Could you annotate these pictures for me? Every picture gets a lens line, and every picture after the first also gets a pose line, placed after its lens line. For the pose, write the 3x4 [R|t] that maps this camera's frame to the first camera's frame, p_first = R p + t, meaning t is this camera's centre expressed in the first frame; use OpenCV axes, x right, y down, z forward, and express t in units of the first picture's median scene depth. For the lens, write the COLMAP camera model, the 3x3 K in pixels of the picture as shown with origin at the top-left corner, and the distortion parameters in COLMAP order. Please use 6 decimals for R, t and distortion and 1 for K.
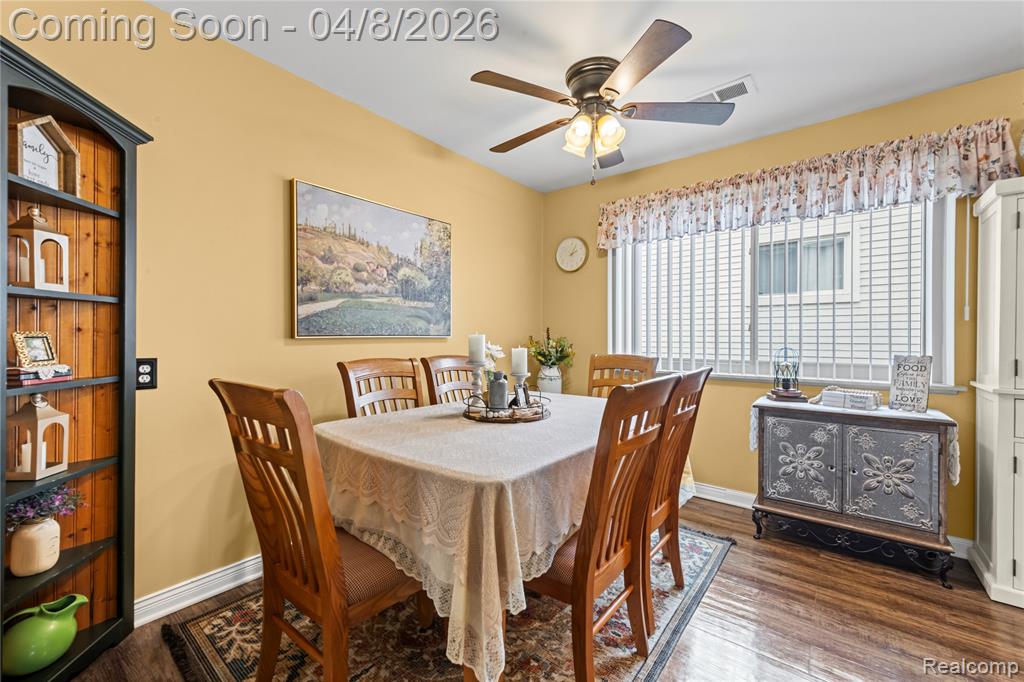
lens RADIAL K [[408.5, 0, 513.7], [0, 408.5, 338.8], [0, 0, 1]] dist [0.012200, -0.002948]
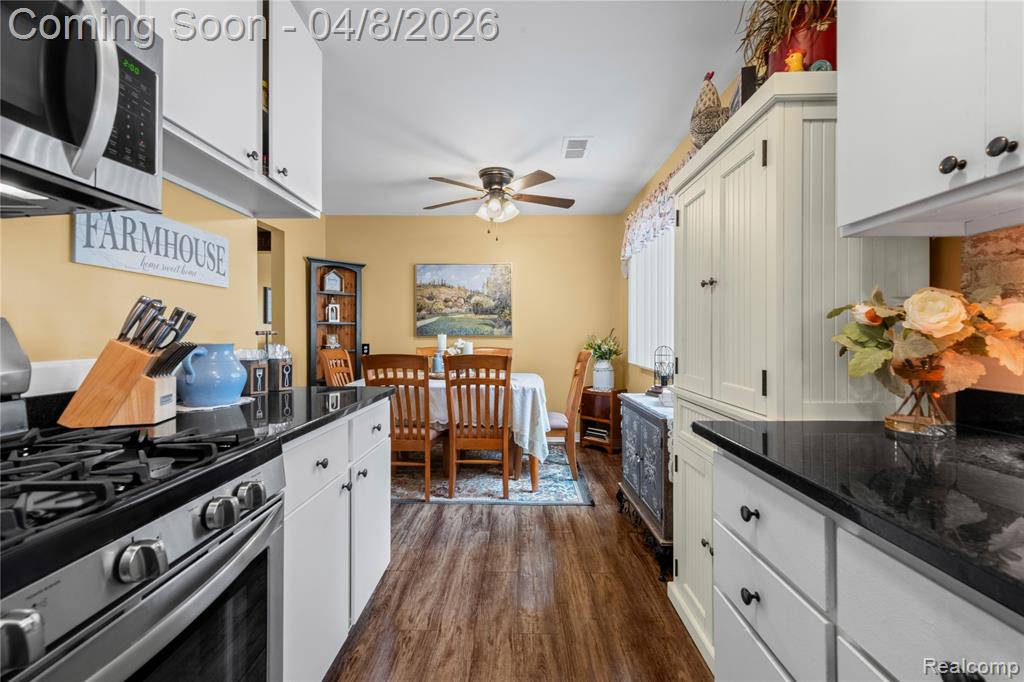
lens RADIAL K [[408.5, 0, 513.9], [0, 408.5, 335.4], [0, 0, 1]] dist [0.012200, -0.002948]
pose [[0.615032, -0.002674, -0.788497, 1.304016], [-0.004437, 0.999967, -0.006853, 0.003913], [0.788489, 0.007714, 0.615000, 0.065319]]
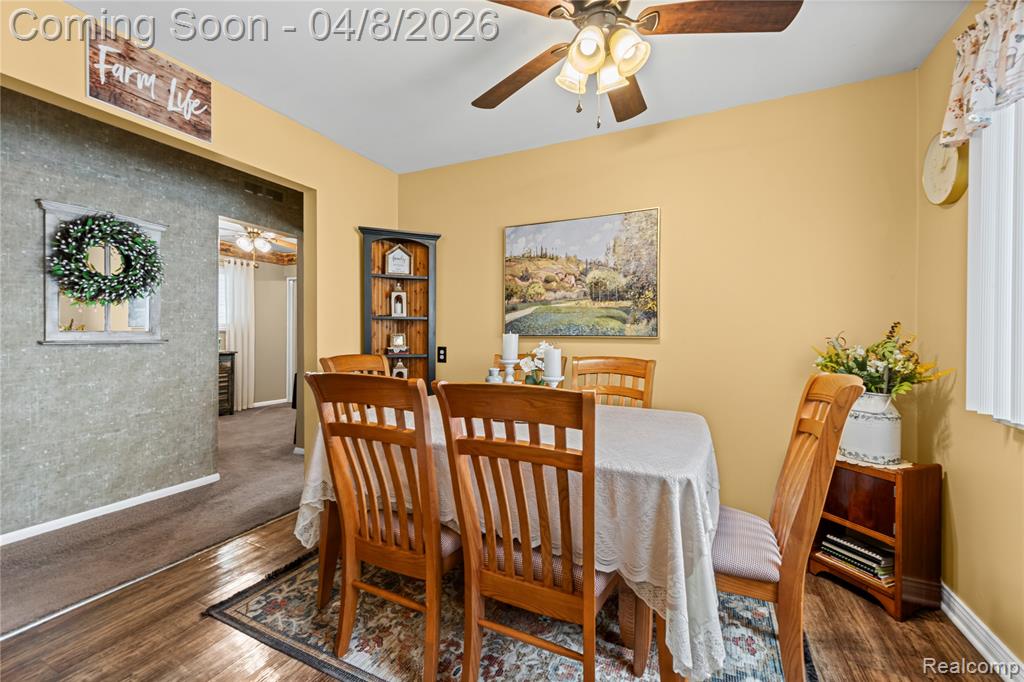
lens RADIAL K [[408.5, 0, 513.1], [0, 408.5, 335.7], [0, 0, 1]] dist [0.012200, -0.002948]
pose [[0.232376, 0.000619, -0.972626, 0.755478], [-0.012857, 0.999914, -0.002435, -0.003437], [0.972541, 0.013071, 0.232364, 0.605944]]
